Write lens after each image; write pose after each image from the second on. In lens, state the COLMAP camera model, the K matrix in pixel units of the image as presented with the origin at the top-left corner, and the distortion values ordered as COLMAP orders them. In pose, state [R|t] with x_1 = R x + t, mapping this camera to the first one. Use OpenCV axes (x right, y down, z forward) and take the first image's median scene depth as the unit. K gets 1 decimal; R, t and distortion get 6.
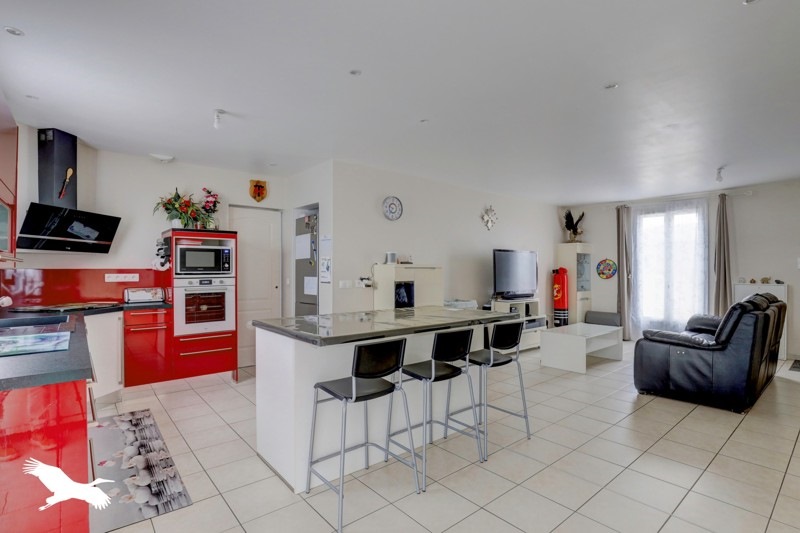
lens RADIAL K [[385.5, 0, 399.3], [0, 385.5, 267.4], [0, 0, 1]] dist [-0.000924, -0.000077]
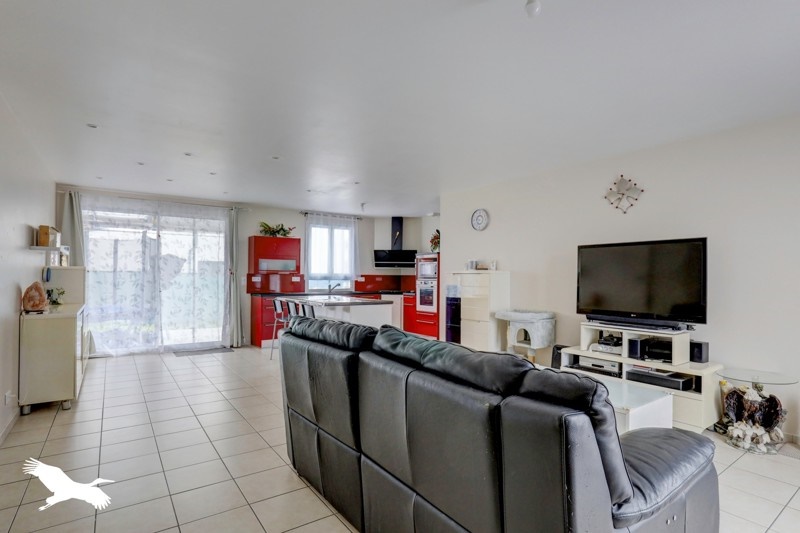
lens RADIAL K [[407.2, 0, 400.0], [0, 407.2, 271.4], [0, 0, 1]] dist [0.000606, 0.000034]
pose [[-0.080314, -0.013679, -0.996676, 1.384655], [0.001801, 0.999902, -0.013869, 0.010515], [0.996768, -0.002909, -0.080282, 1.034006]]
